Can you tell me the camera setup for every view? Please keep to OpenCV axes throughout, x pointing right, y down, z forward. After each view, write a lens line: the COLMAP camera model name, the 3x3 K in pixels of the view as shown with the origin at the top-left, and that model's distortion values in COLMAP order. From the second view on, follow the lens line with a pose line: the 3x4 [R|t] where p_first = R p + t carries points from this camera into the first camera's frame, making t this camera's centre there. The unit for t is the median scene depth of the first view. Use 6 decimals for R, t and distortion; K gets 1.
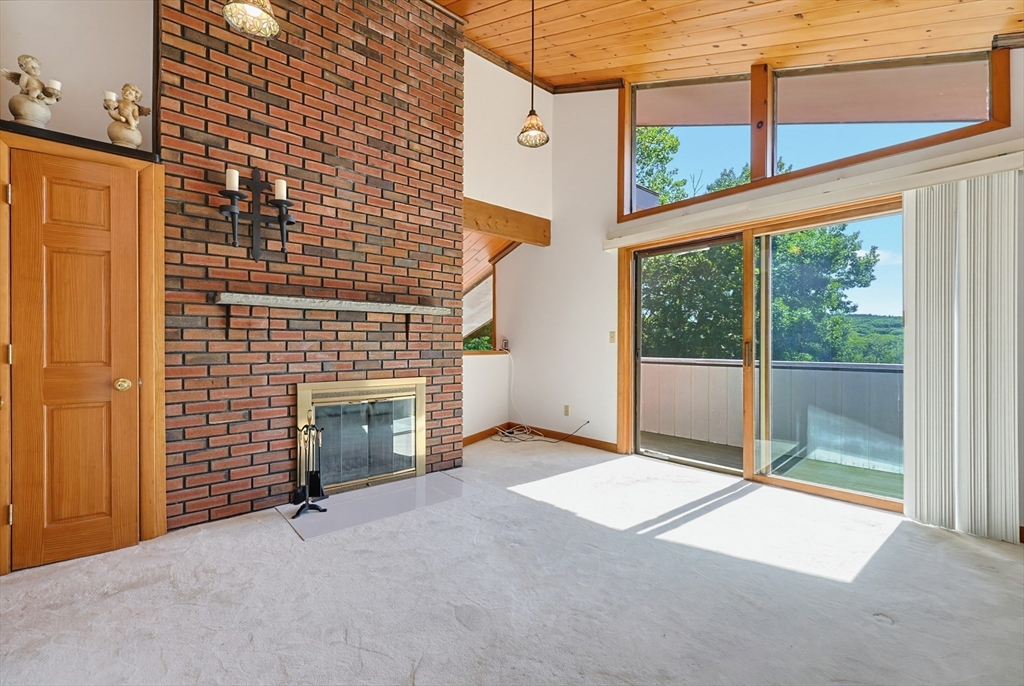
lens RADIAL K [[436.2, 0, 511.3], [0, 436.2, 345.7], [0, 0, 1]] dist [0.001705, 0.000014]
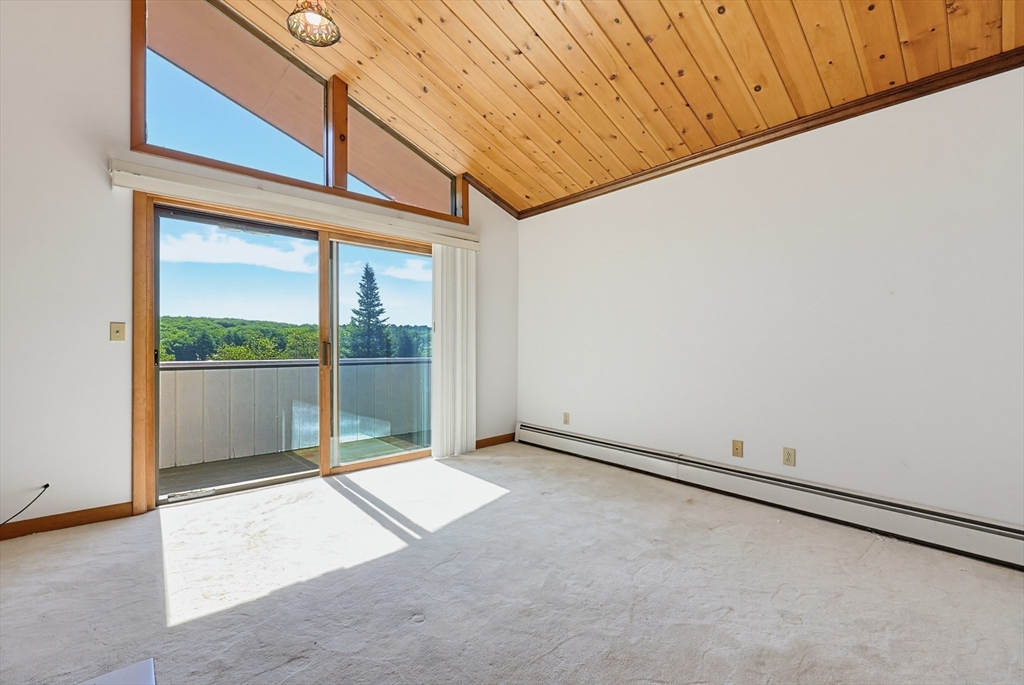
lens RADIAL K [[446.9, 0, 508.1], [0, 446.9, 342.8], [0, 0, 1]] dist [0.001185, 0.000115]
pose [[-0.006650, 0.002568, 0.999975, -0.538442], [-0.002555, 0.999993, -0.002585, -0.003712], [-0.999975, -0.002572, -0.006643, 0.613897]]
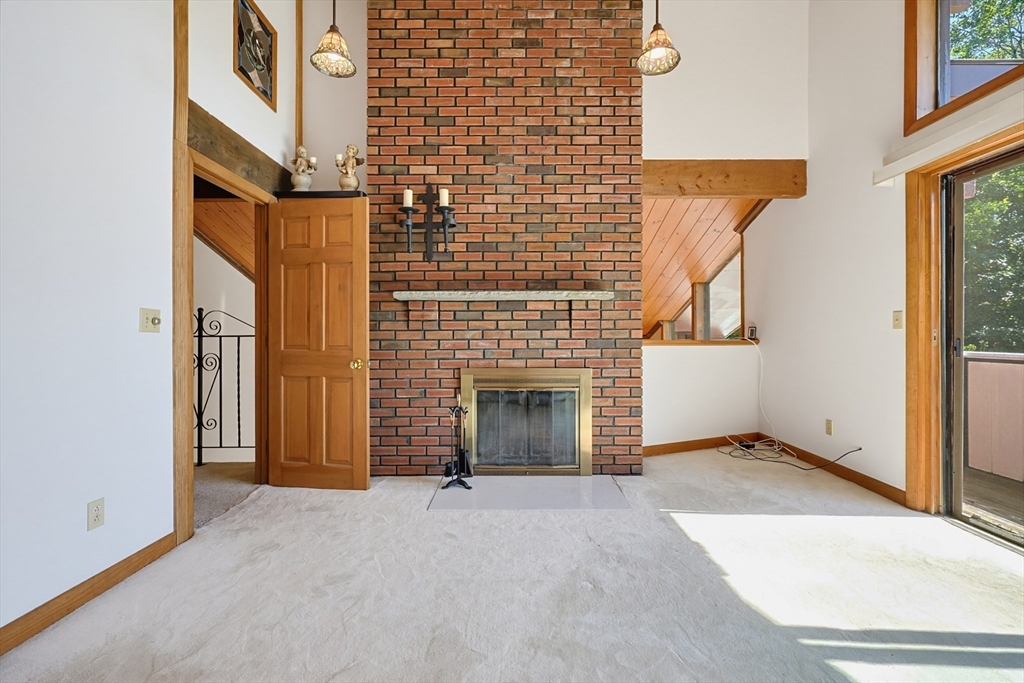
lens RADIAL K [[432.0, 0, 510.5], [0, 432.0, 333.4], [0, 0, 1]] dist [-0.000349, 0.000244]
pose [[0.757056, -0.005861, -0.653323, 0.290243], [0.002367, 0.999978, -0.006227, 0.004043], [0.653345, 0.003168, 0.757053, 0.222024]]
